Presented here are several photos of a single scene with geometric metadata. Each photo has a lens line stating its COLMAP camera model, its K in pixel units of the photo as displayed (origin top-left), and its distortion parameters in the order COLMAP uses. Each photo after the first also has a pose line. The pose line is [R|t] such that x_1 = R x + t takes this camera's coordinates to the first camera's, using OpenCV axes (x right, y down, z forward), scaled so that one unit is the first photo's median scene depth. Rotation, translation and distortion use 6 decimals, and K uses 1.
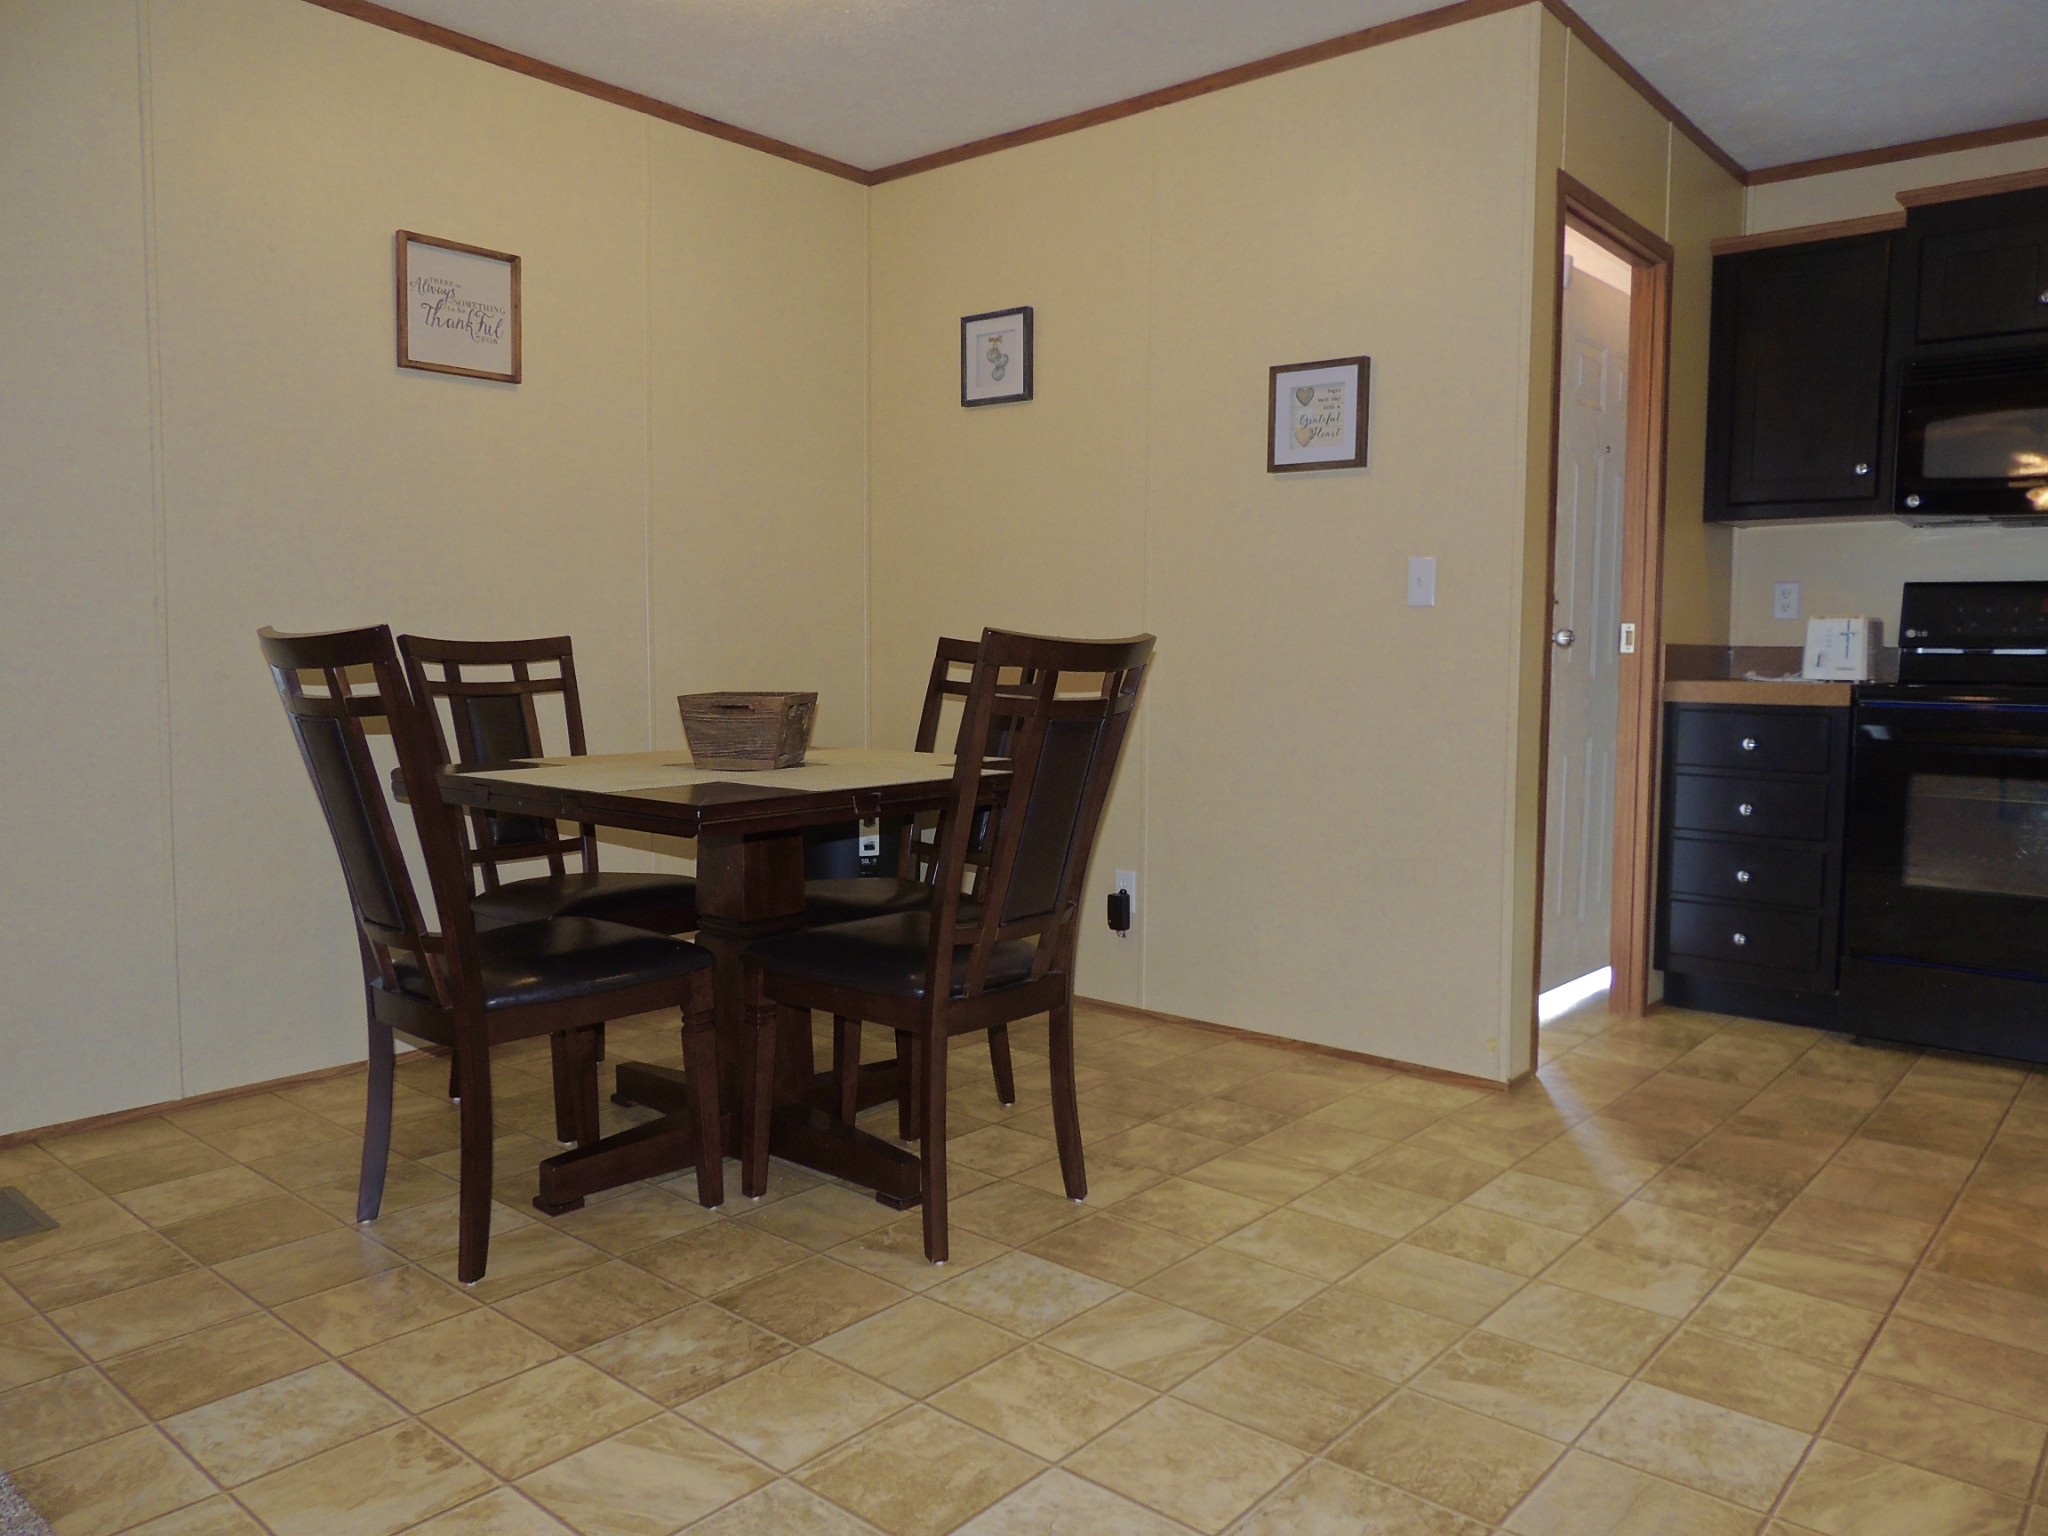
lens RADIAL K [[1470.3, 0, 1031.9], [0, 1470.3, 762.9], [0, 0, 1]] dist [0.003573, -0.002635]
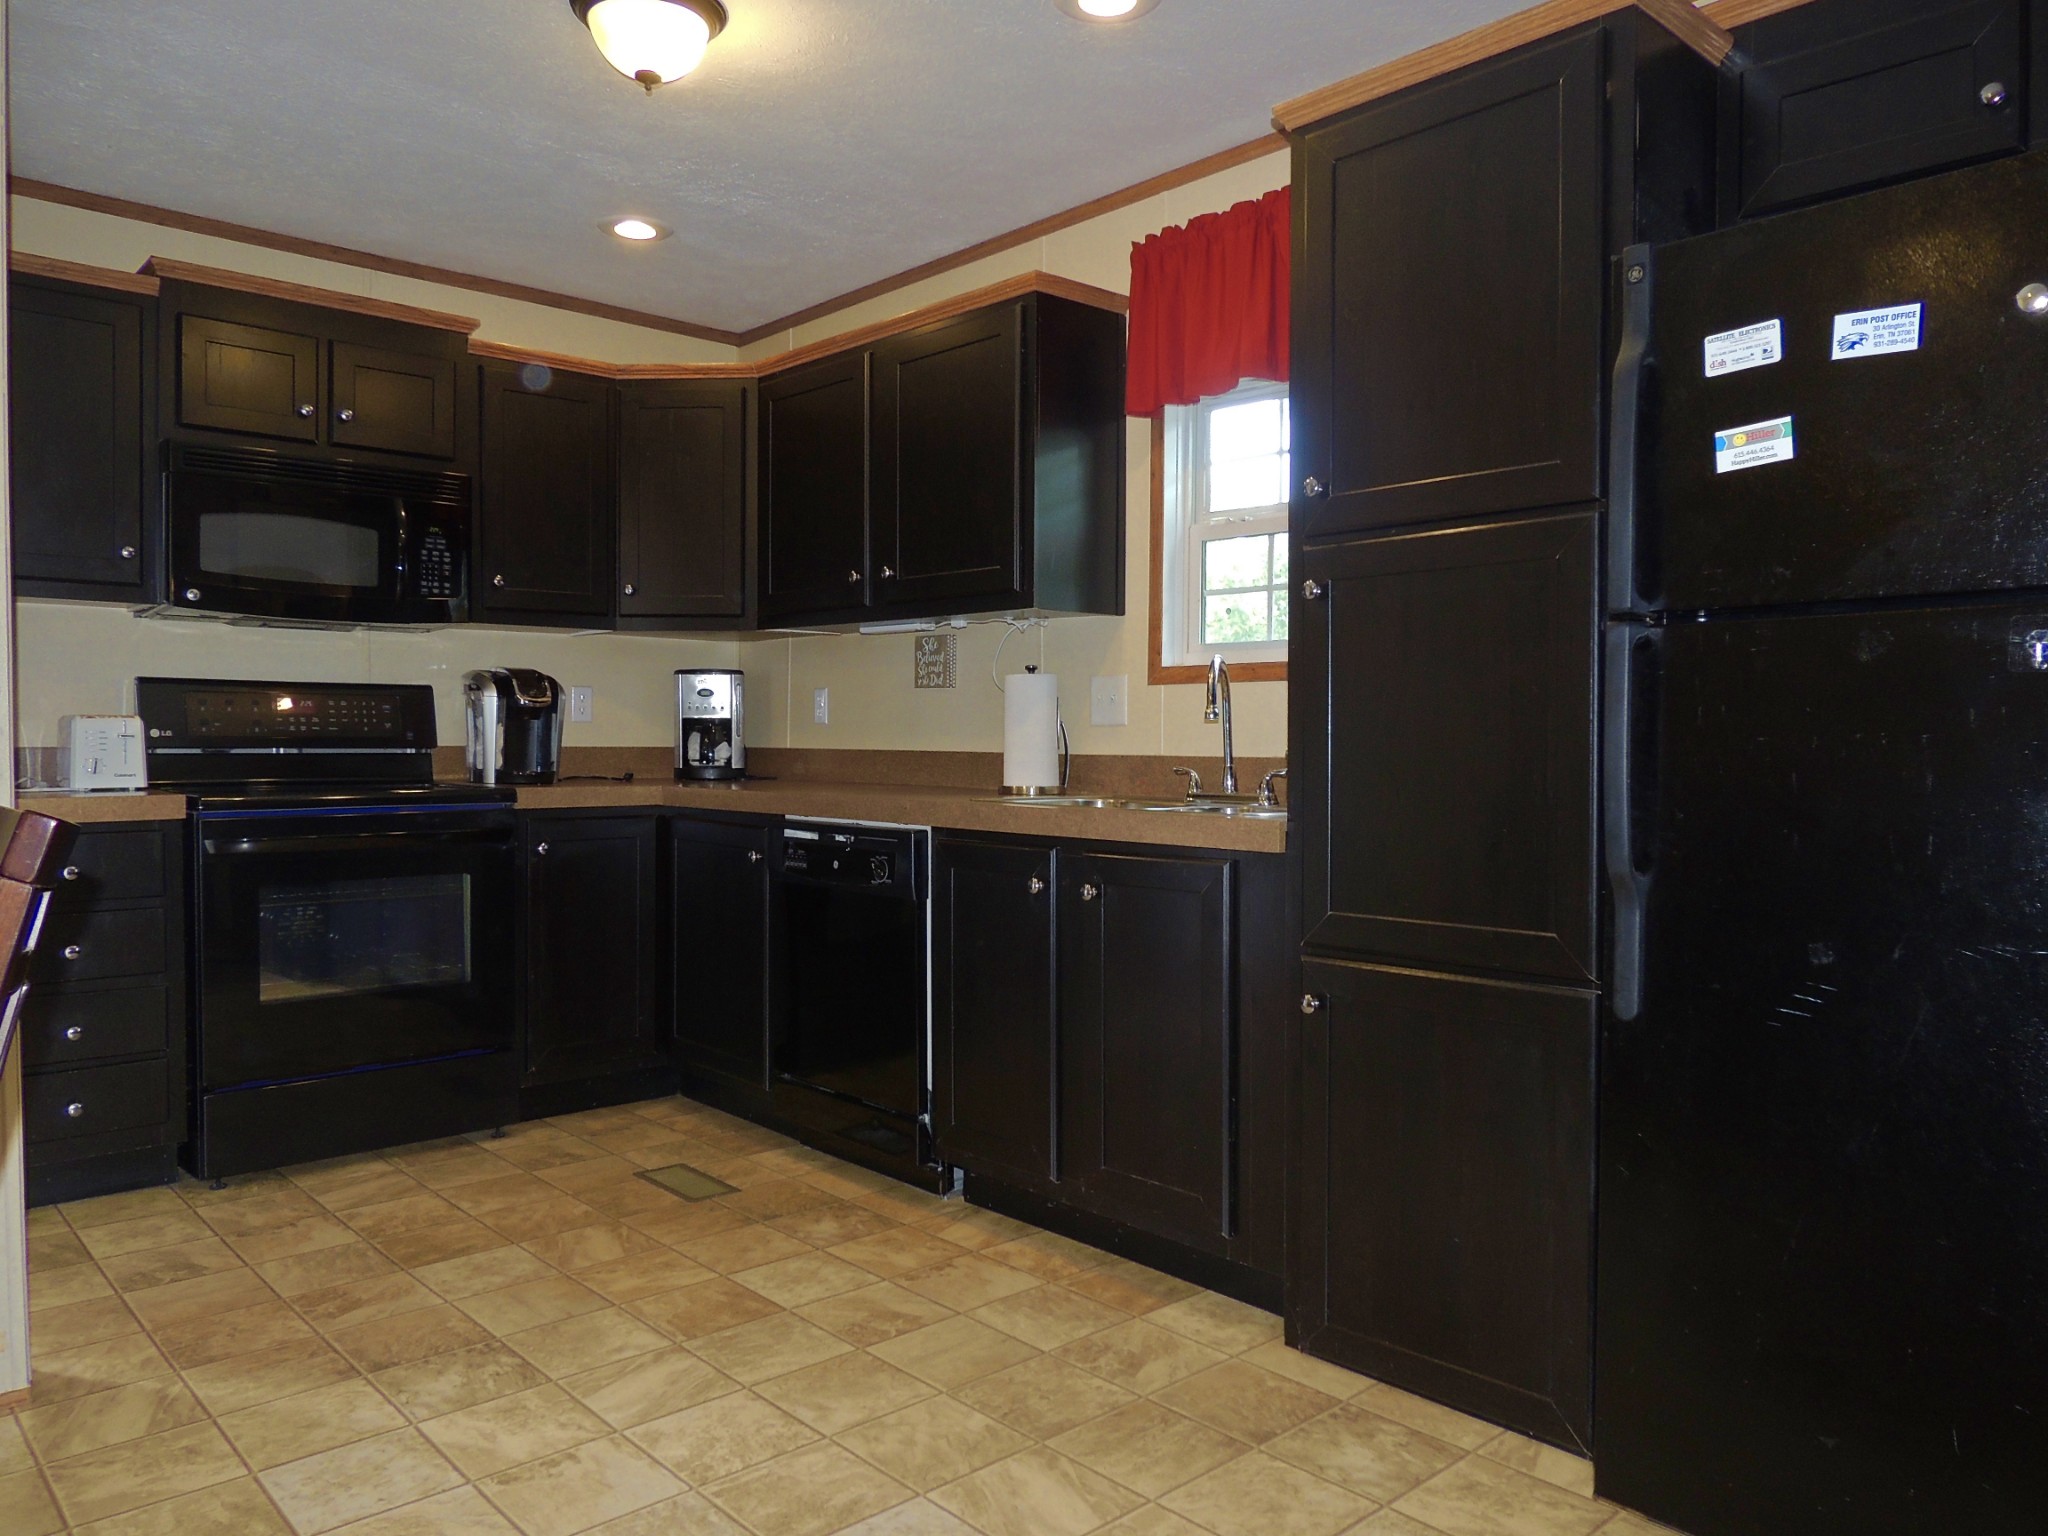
lens RADIAL K [[1470.3, 0, 1031.6], [0, 1470.3, 766.7], [0, 0, 1]] dist [0.003573, -0.002635]
pose [[0.124903, -0.029908, 0.991718, -0.382719], [0.066089, 0.997576, 0.021761, -0.077887], [-0.989965, 0.062824, 0.126576, 0.524286]]
